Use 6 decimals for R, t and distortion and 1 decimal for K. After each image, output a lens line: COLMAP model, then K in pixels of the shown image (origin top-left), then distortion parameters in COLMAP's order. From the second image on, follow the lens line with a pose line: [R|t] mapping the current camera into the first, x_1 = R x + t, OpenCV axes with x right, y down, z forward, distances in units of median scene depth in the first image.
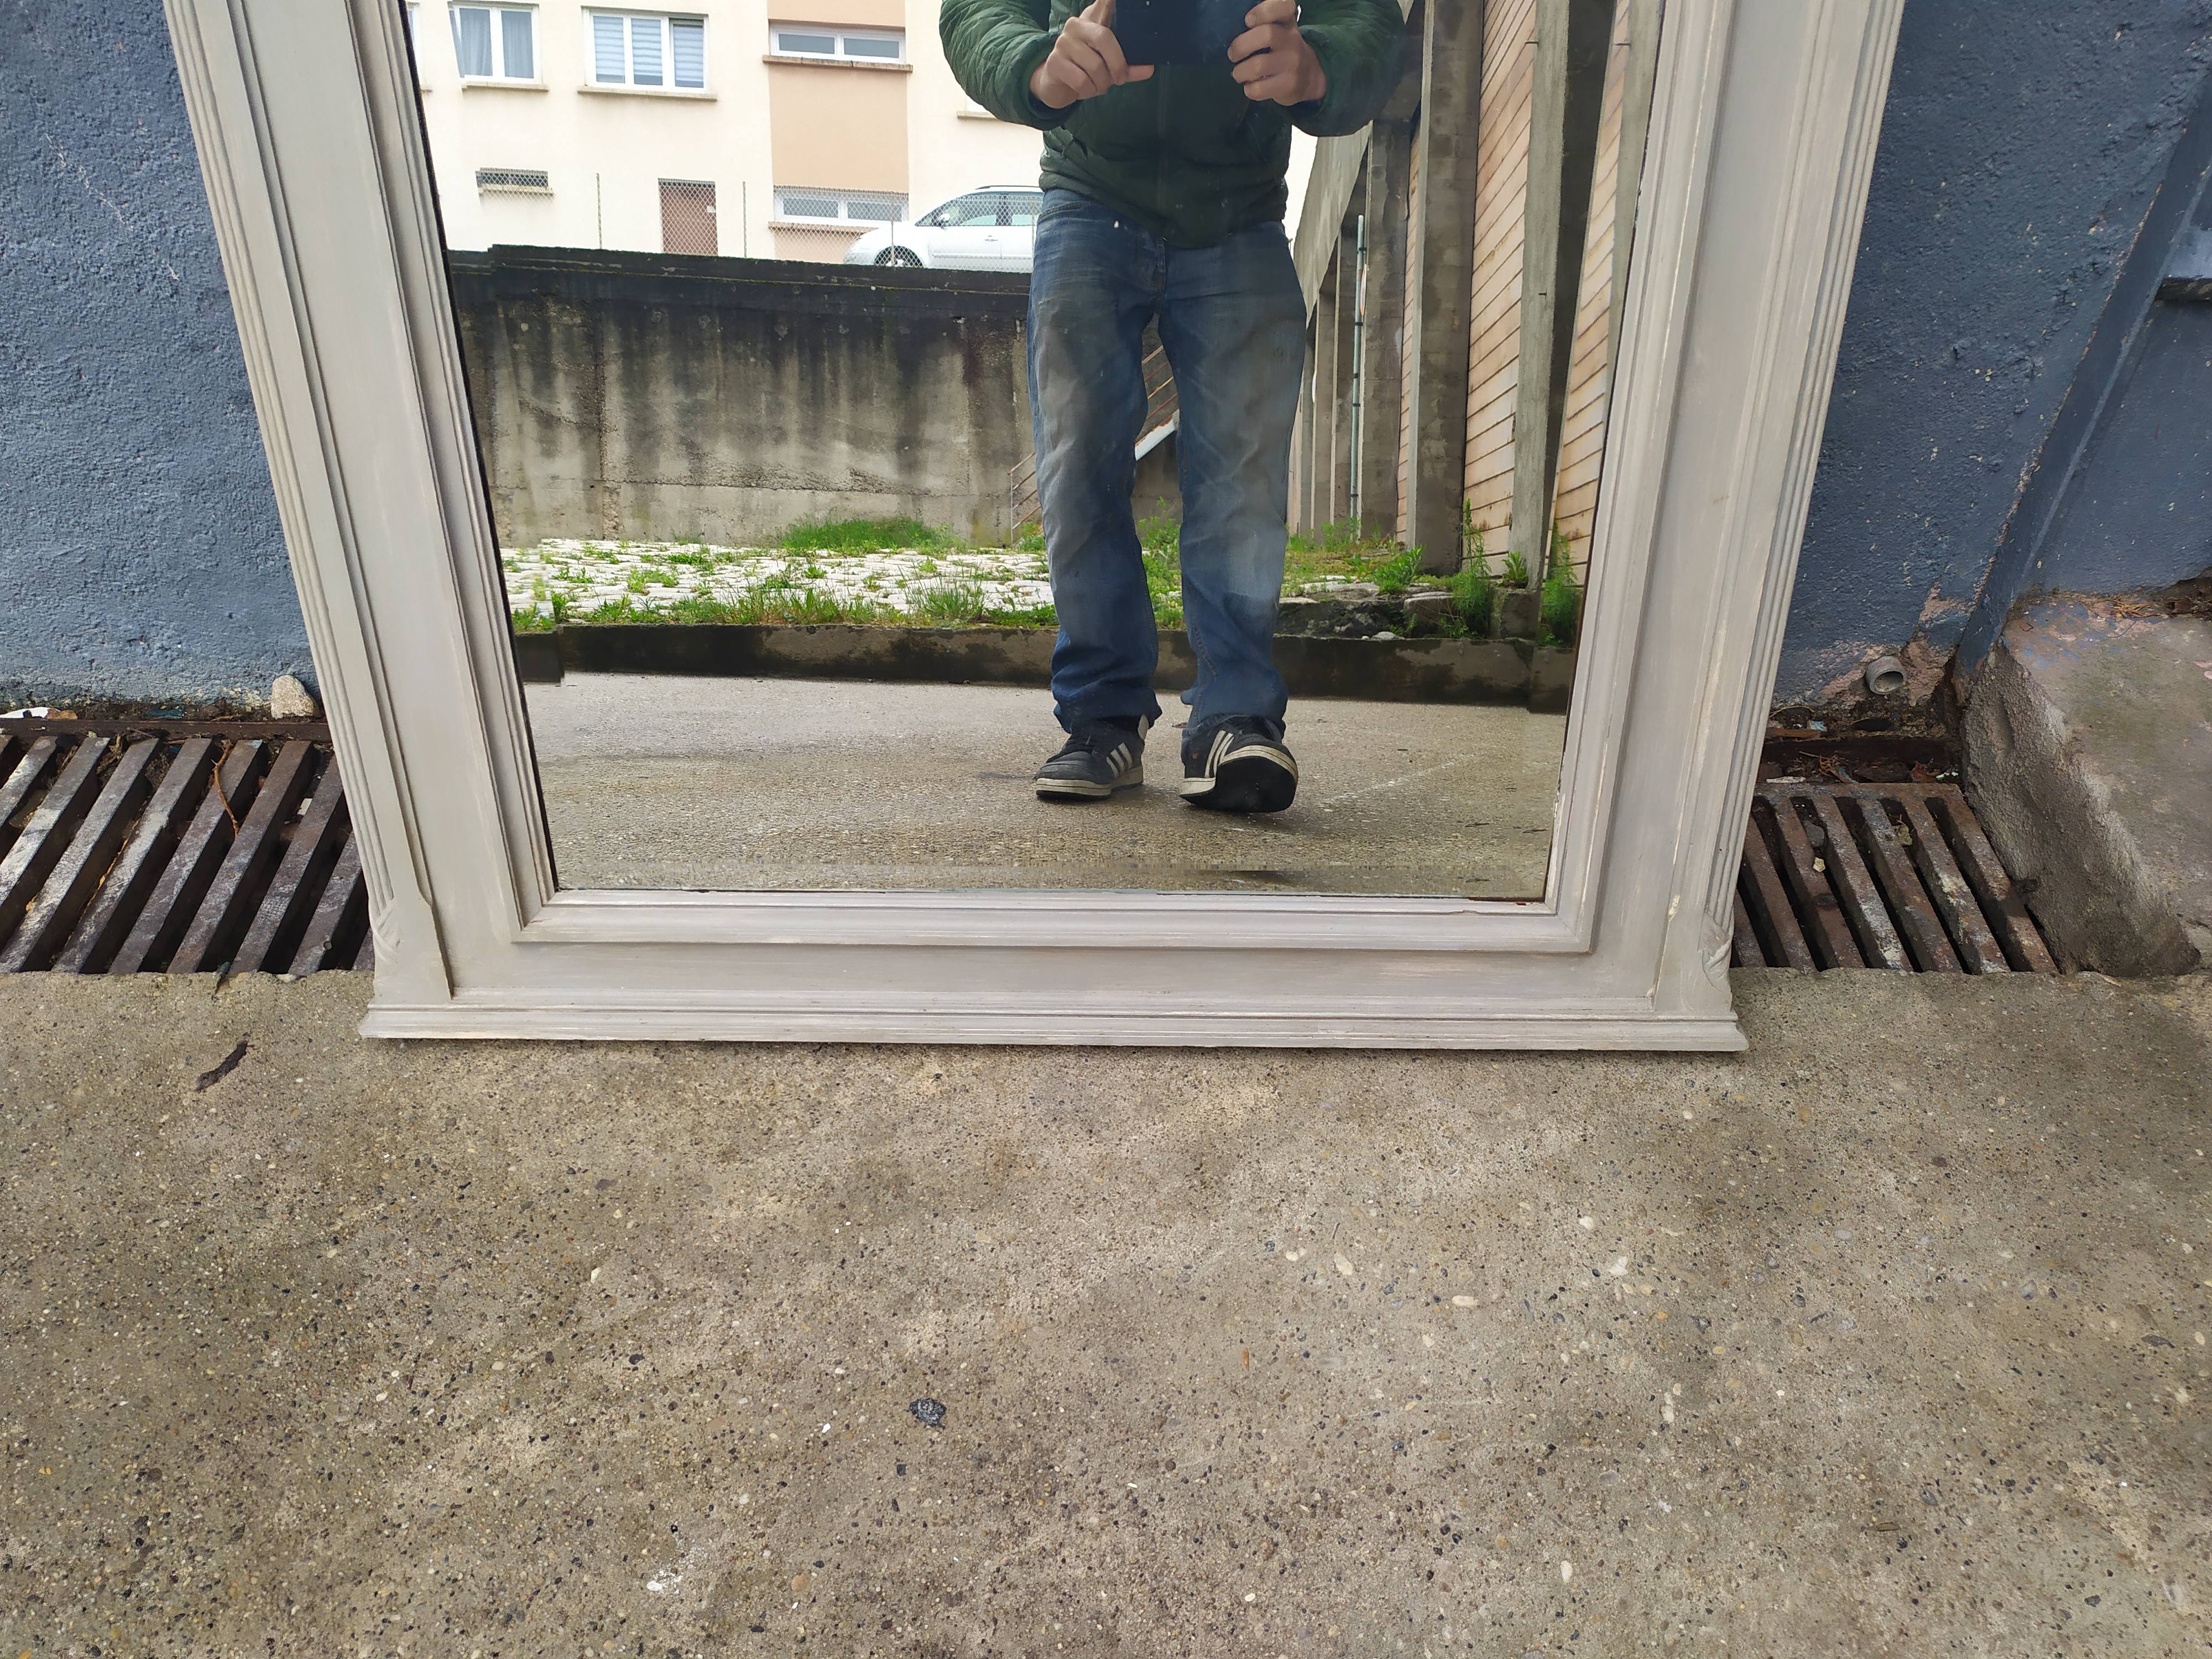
lens RADIAL K [[1660.4, 0, 1106.0], [0, 1660.4, 829.5], [0, 0, 1]] dist [0.044998, -0.038203]
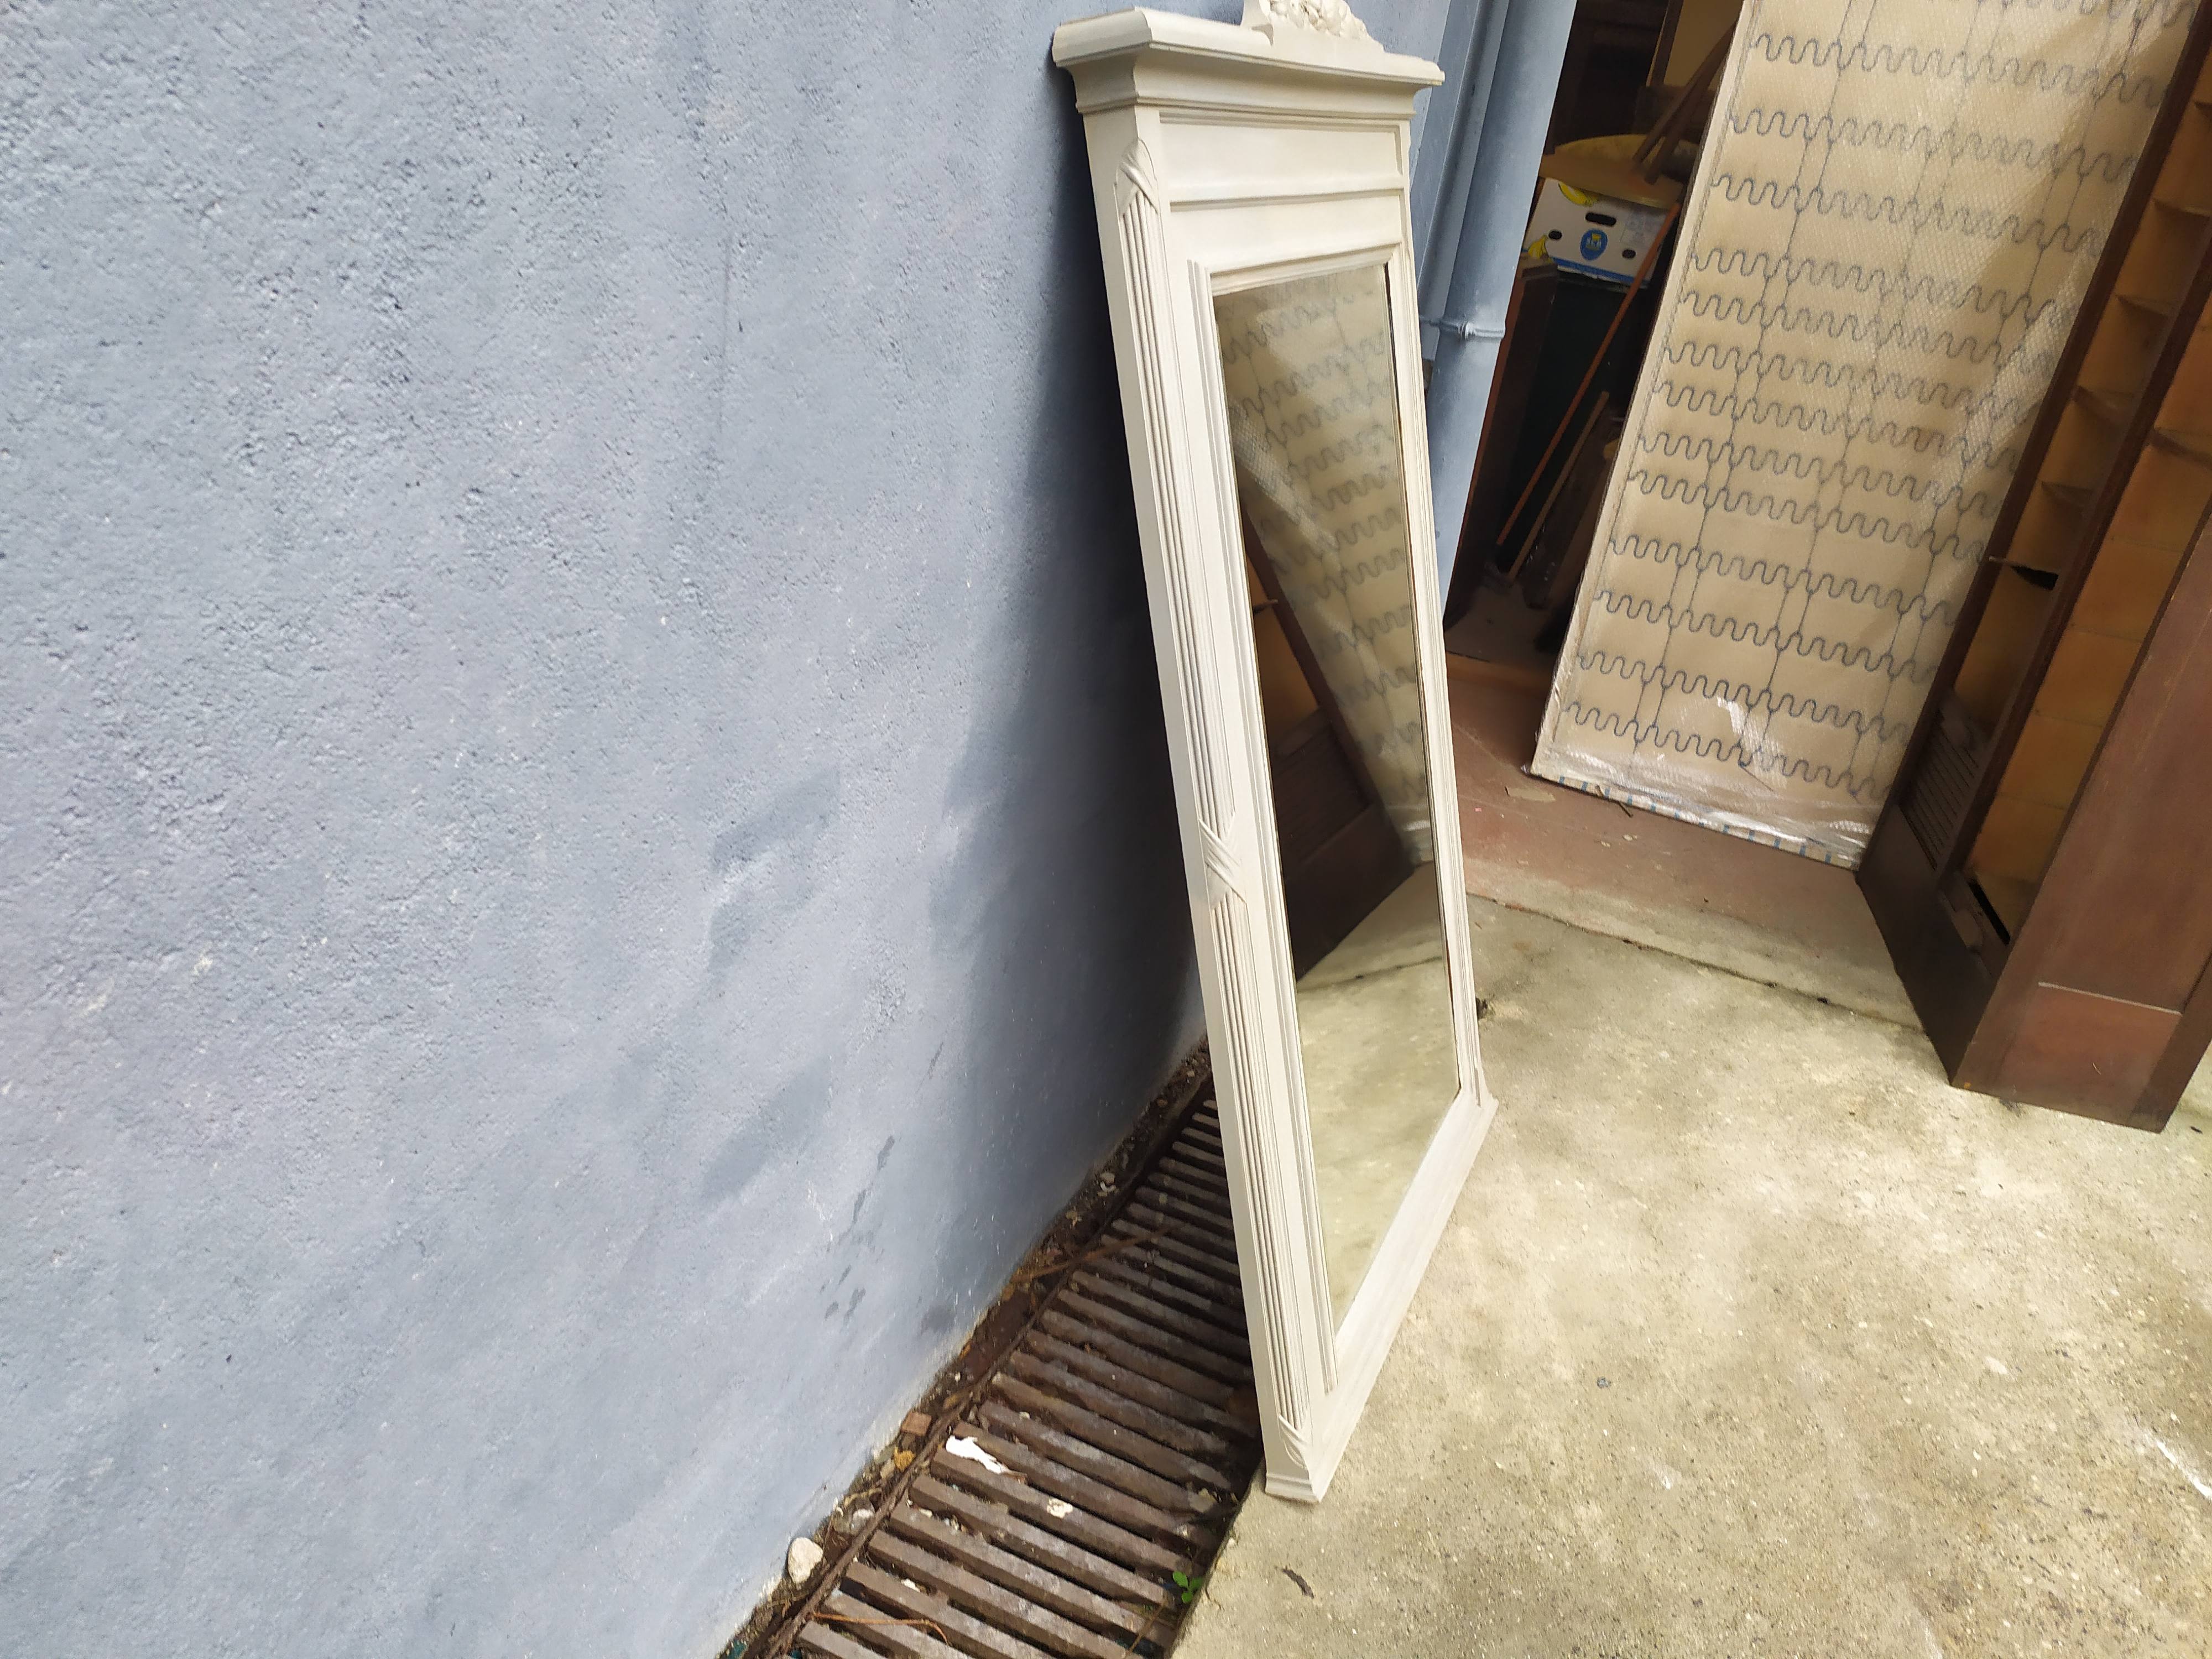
lens RADIAL K [[1658.3, 0, 1106.0], [0, 1658.3, 829.5], [0, 0, 1]] dist [0.047035, 0.001797]
pose [[0.403594, -0.343979, 0.847815, -1.751043], [0.530522, 0.842938, 0.089451, -0.719299], [-0.745425, 0.413683, 0.522693, 0.012947]]
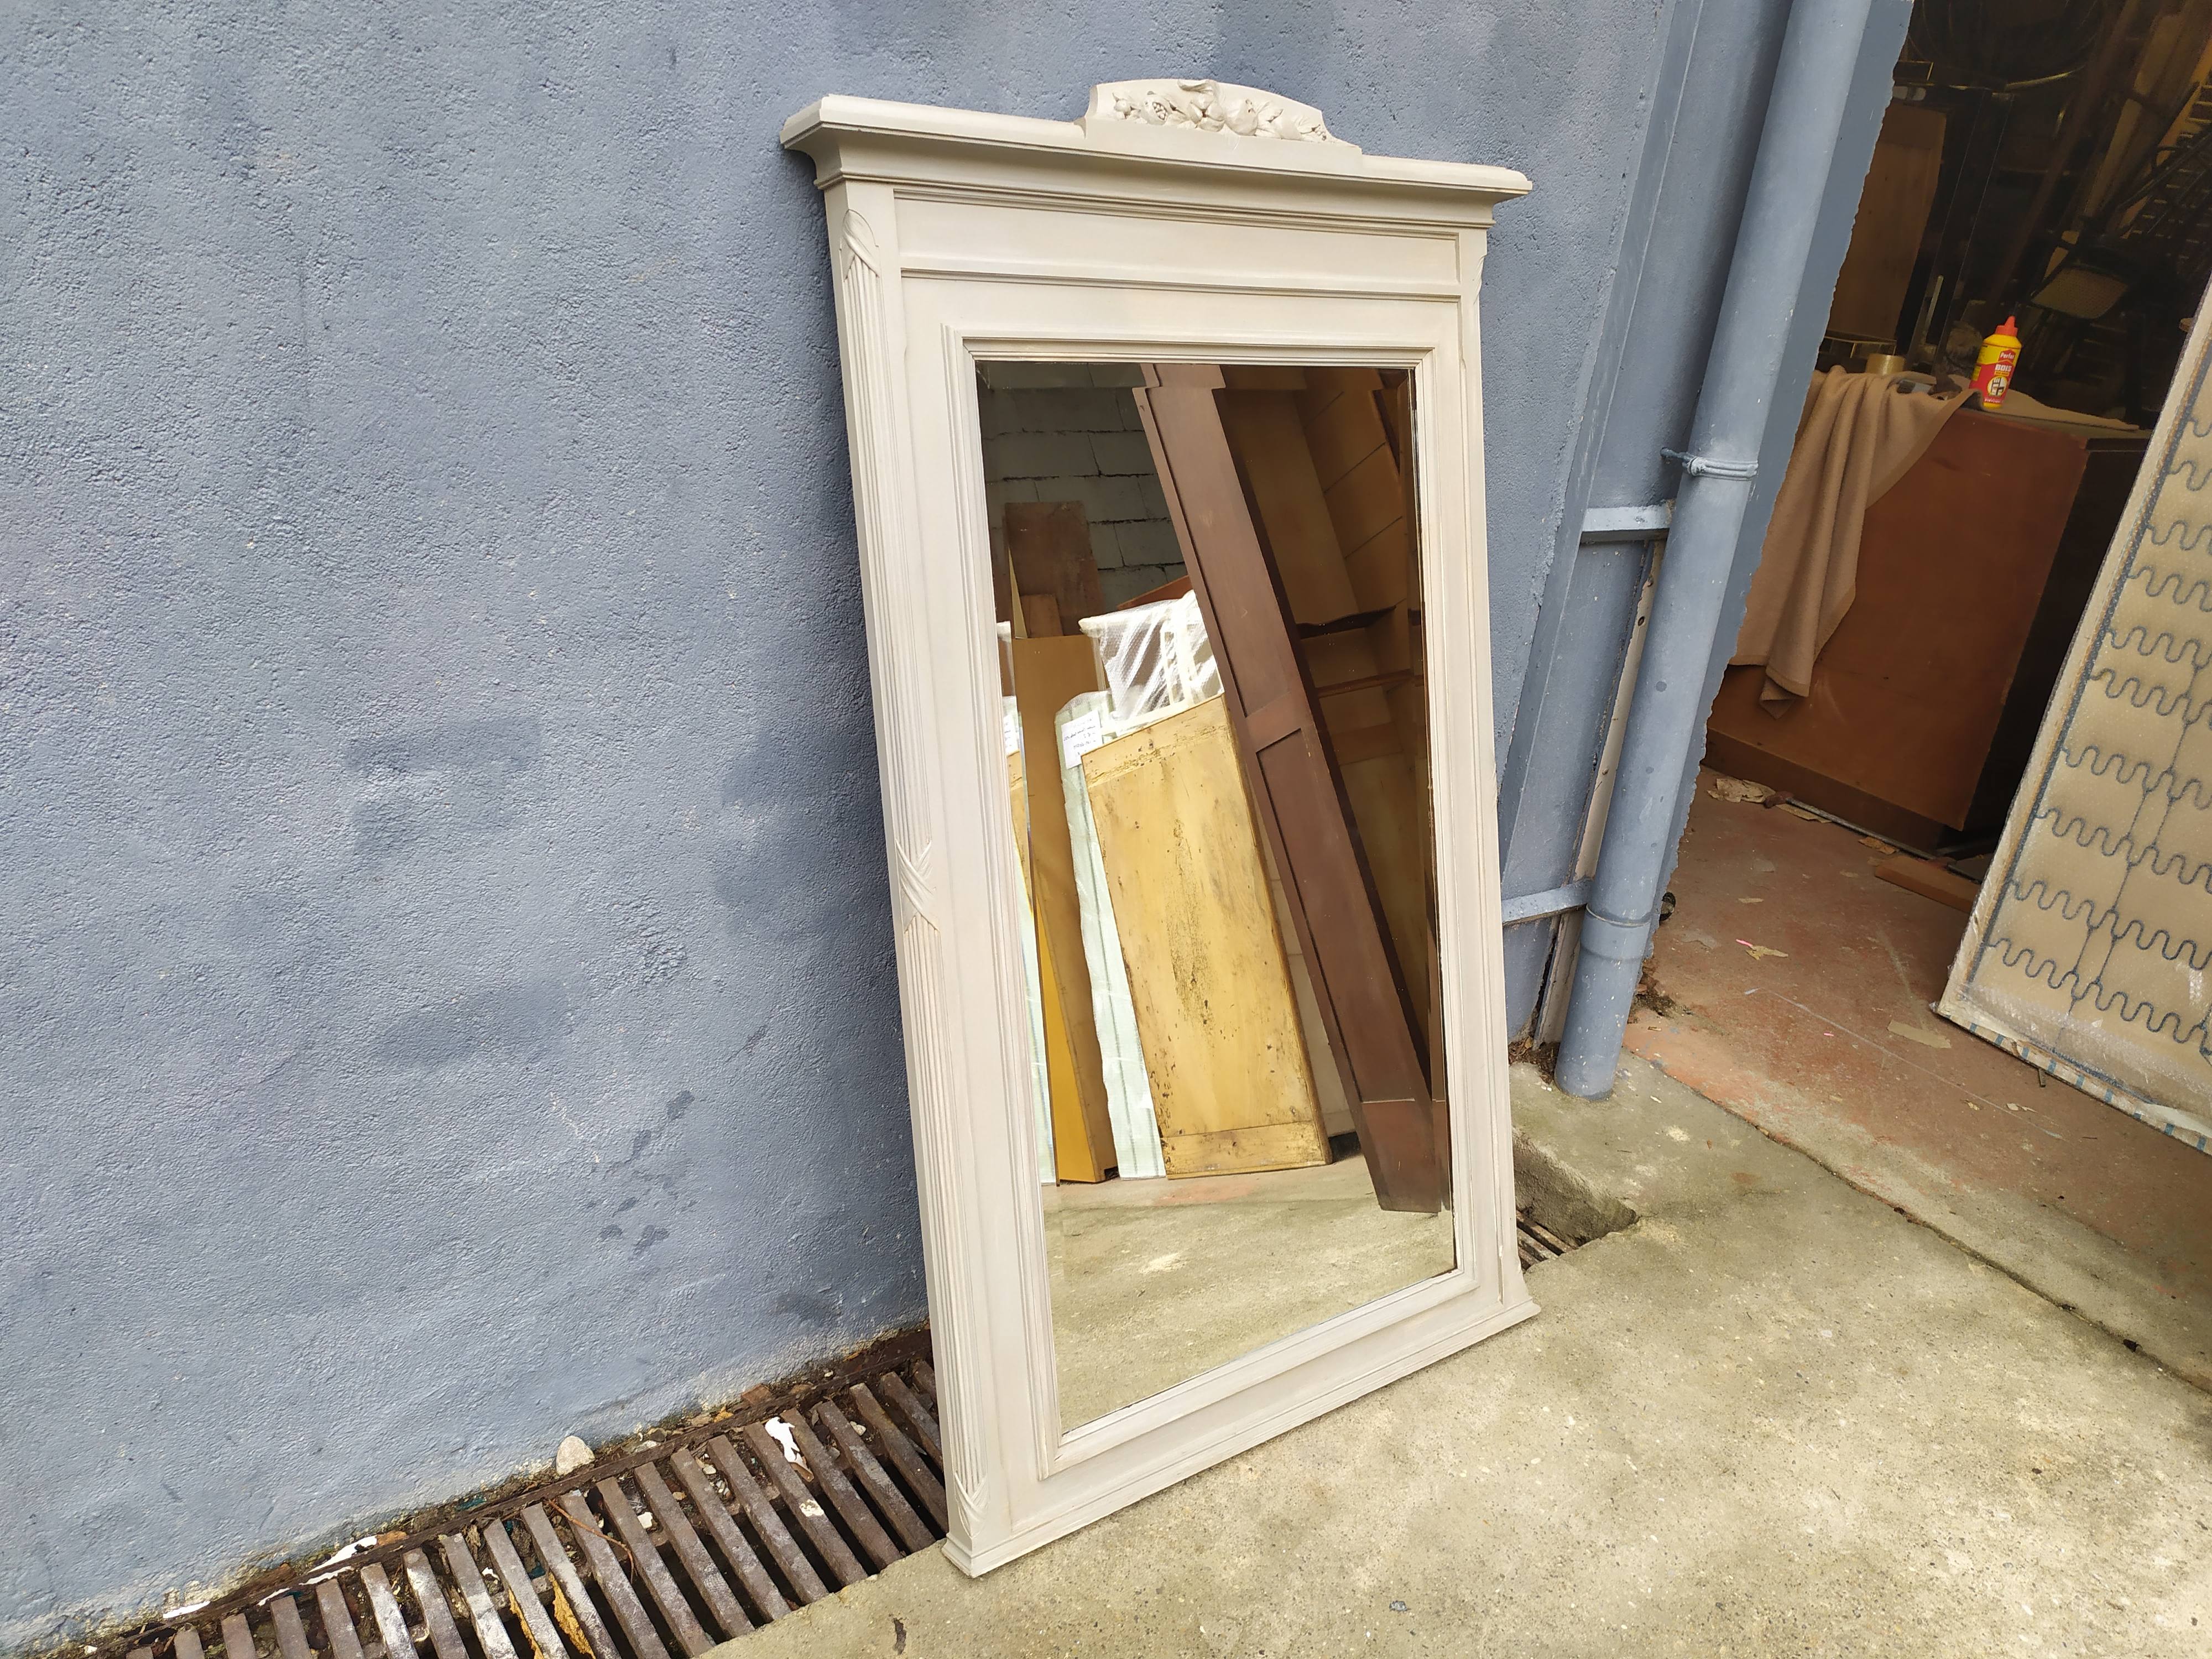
lens RADIAL K [[1667.3, 0, 1106.6], [0, 1667.3, 822.7], [0, 0, 1]] dist [0.083843, -0.103762]
pose [[0.803279, -0.150034, 0.576396, -1.199841], [0.327713, 0.919428, -0.217384, -0.153490], [-0.497340, 0.363512, 0.787725, -0.628607]]
